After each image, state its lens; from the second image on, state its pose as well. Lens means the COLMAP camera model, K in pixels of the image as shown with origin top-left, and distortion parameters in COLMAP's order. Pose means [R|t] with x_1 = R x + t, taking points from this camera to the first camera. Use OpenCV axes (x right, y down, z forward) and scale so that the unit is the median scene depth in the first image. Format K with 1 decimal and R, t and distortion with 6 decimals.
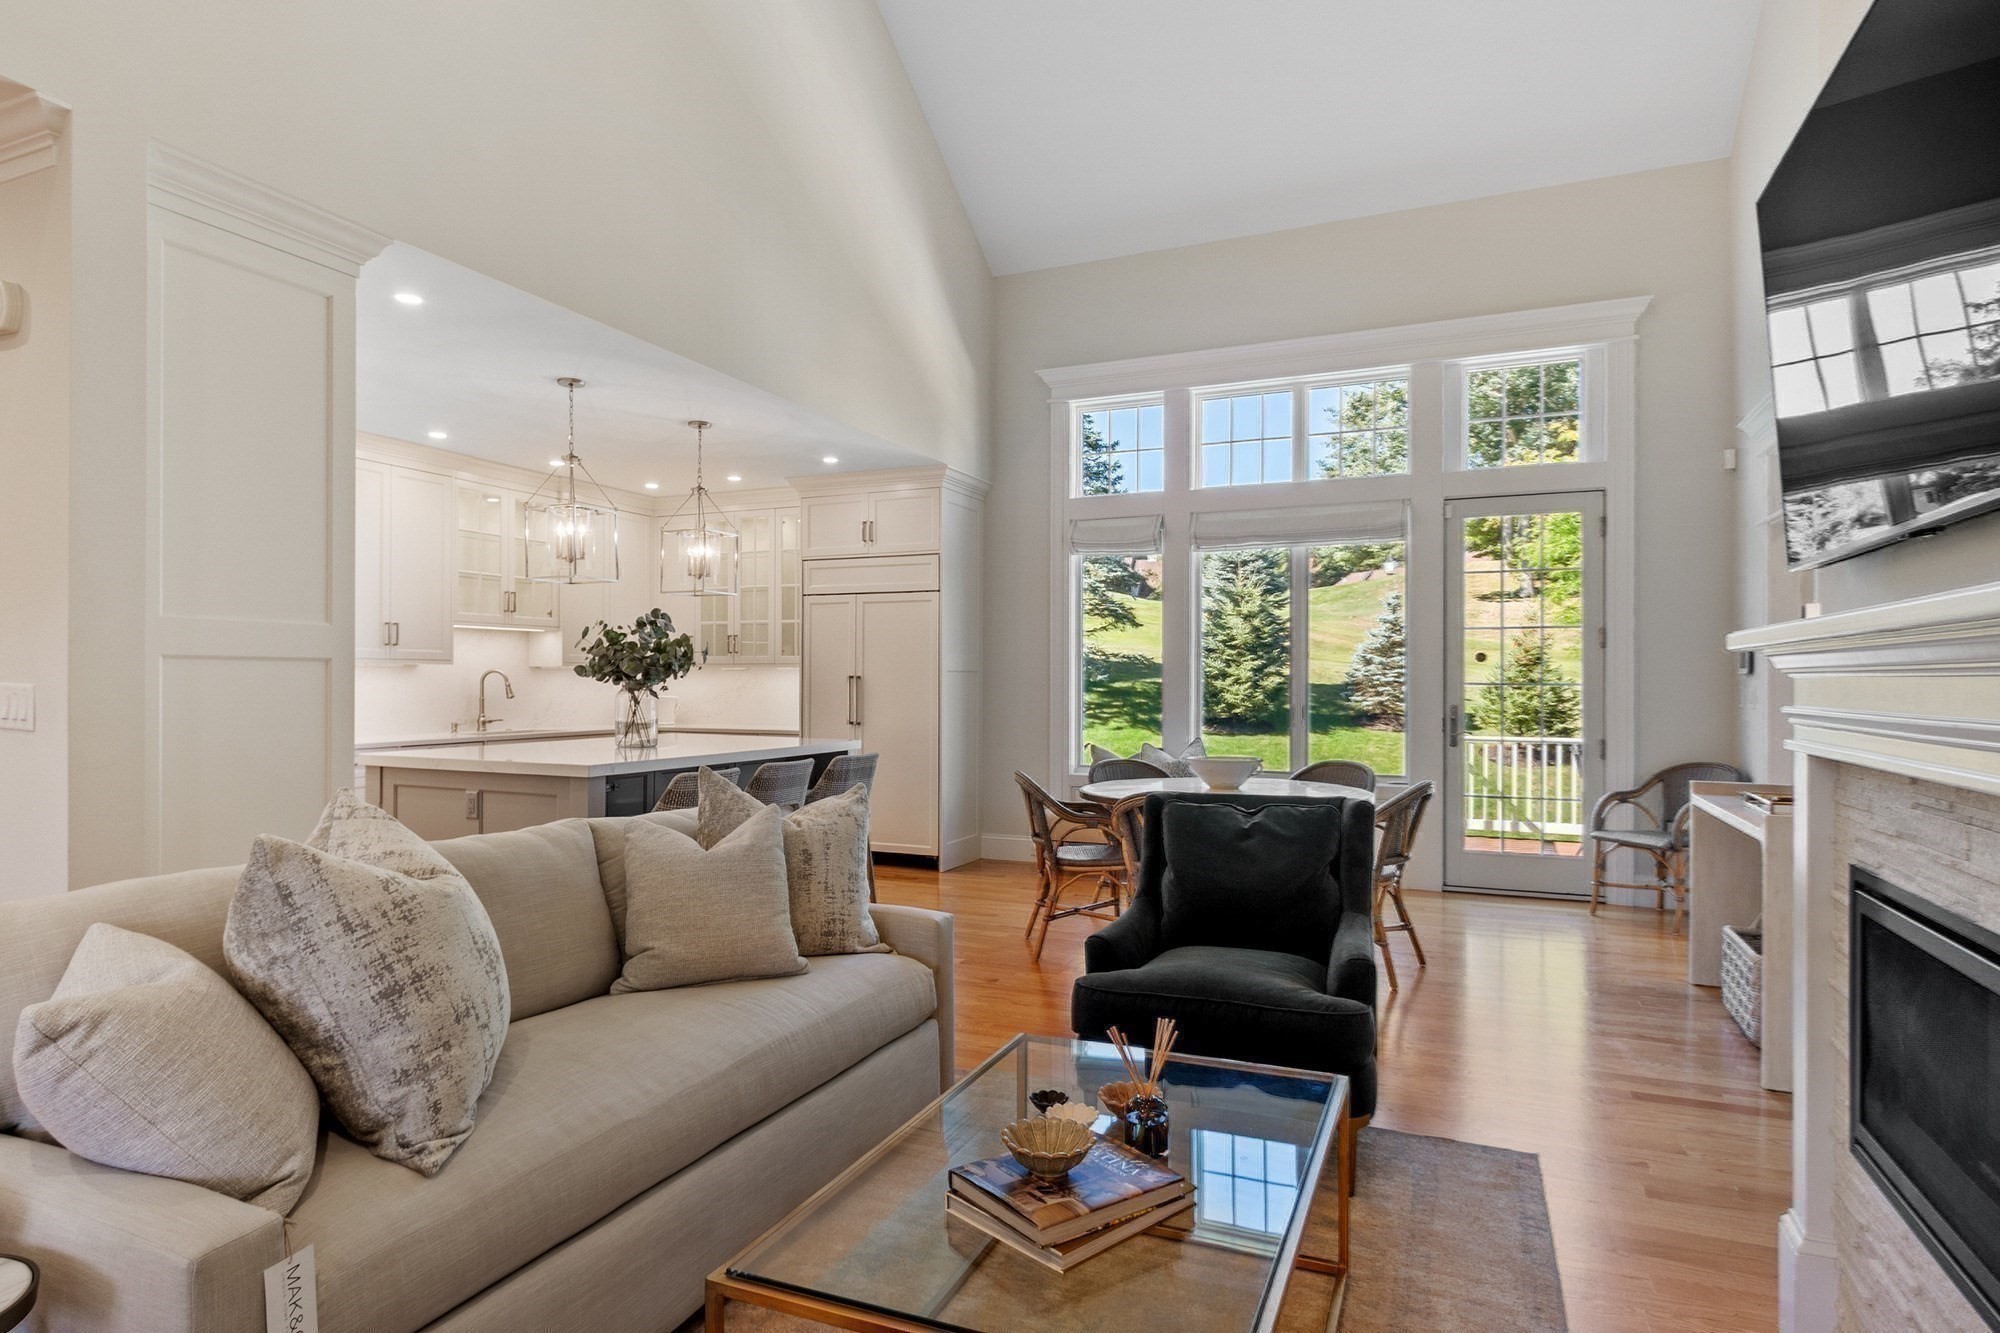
lens RADIAL K [[1102.1, 0, 981.1], [0, 1102.1, 679.4], [0, 0, 1]] dist [0.003857, -0.000176]
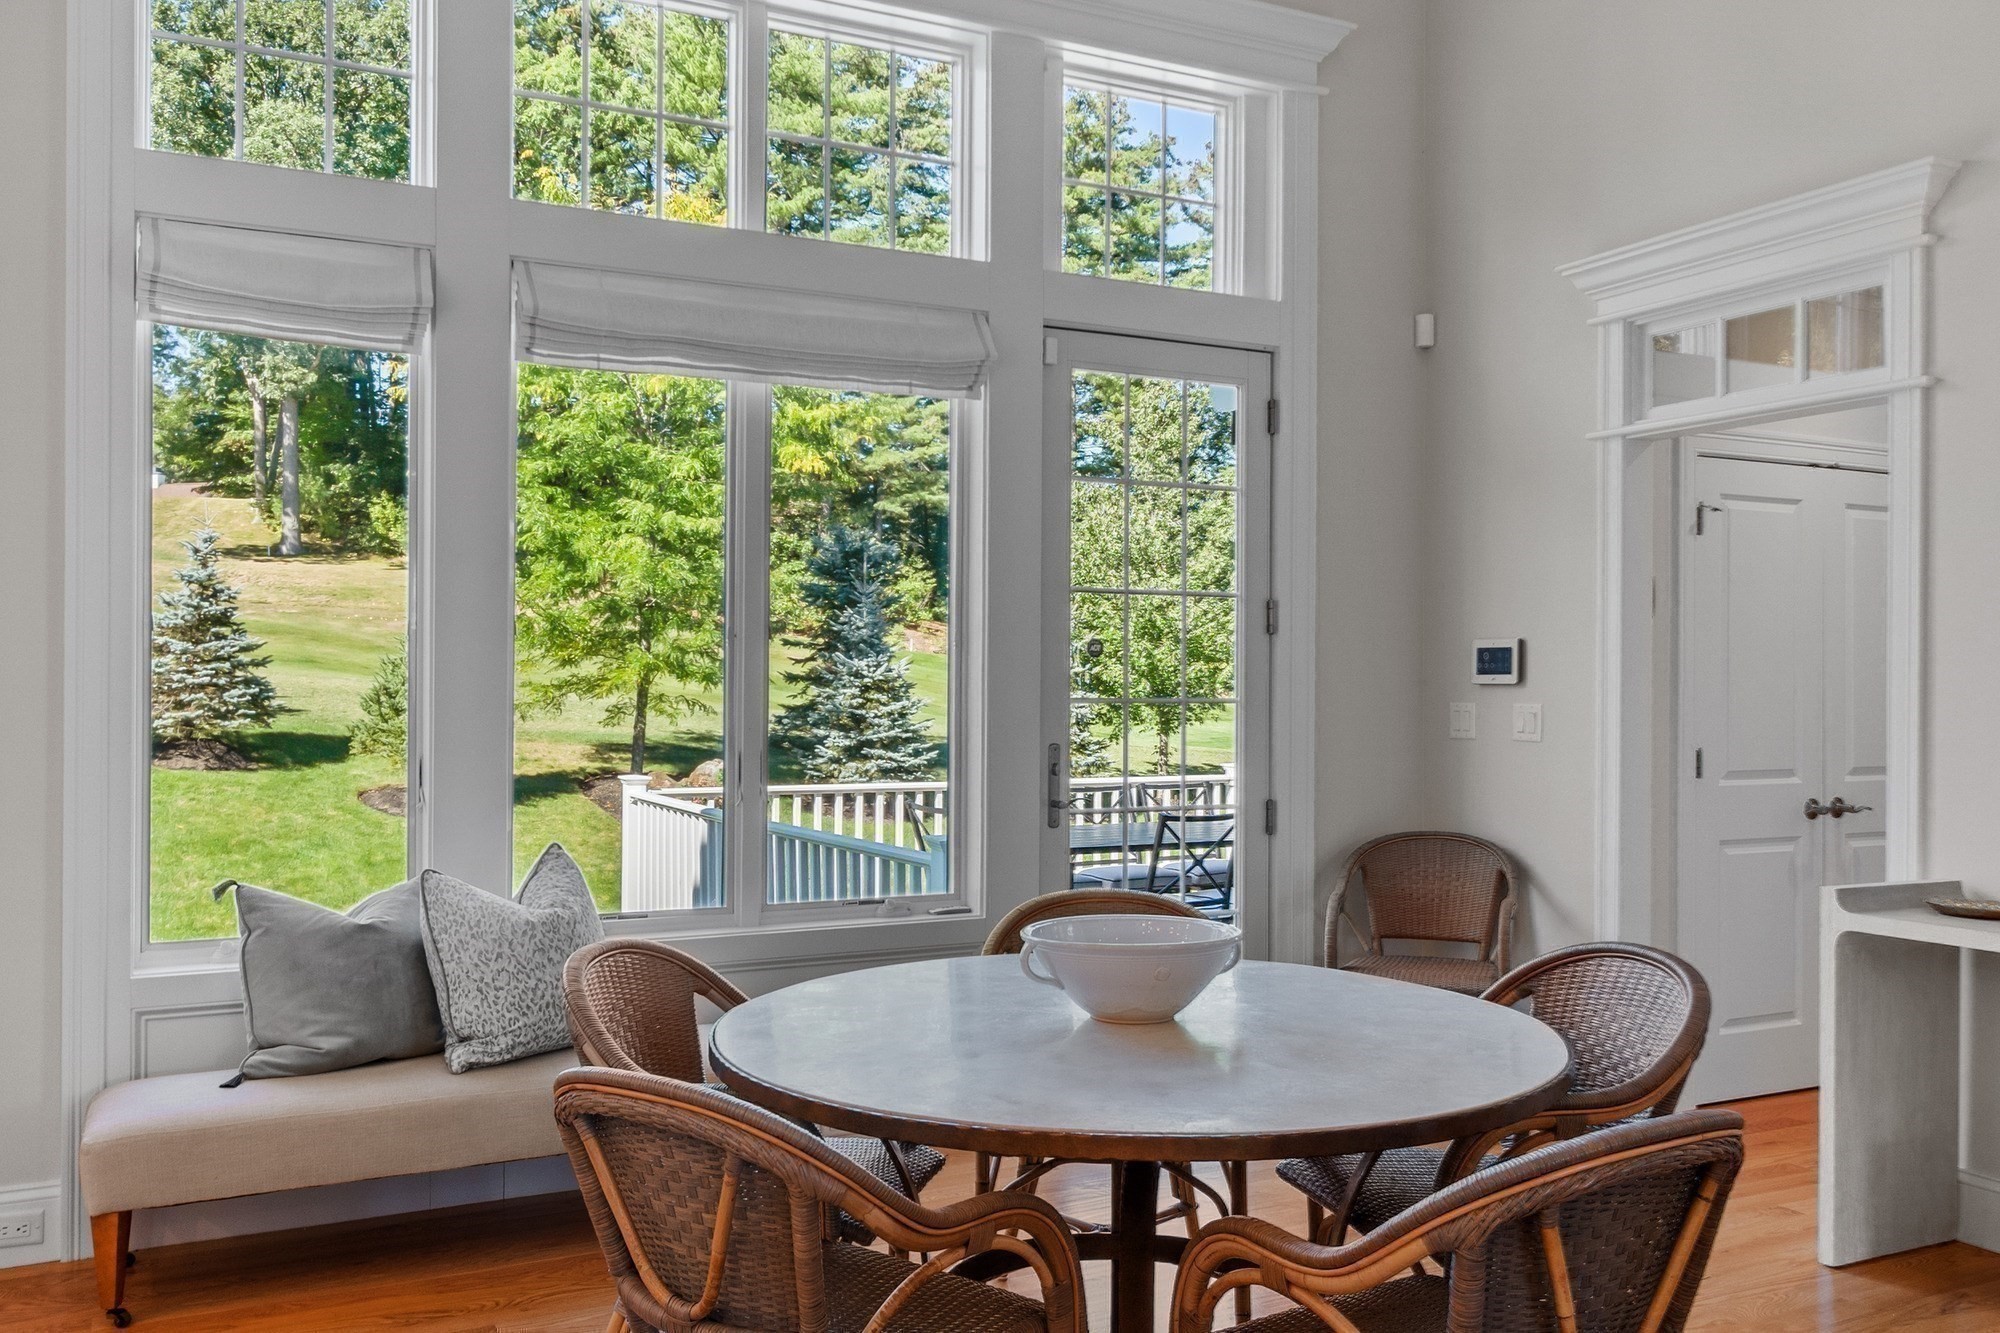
lens RADIAL K [[1599.0, 0, 1000.0], [0, 1599.0, 666.5], [0, 0, 1]] dist [0.003232, 0.001091]
pose [[0.608609, 0.009183, 0.793417, -0.130874], [-0.003631, 0.999955, -0.008788, -0.004254], [-0.793462, 0.002467, 0.608615, 0.509809]]
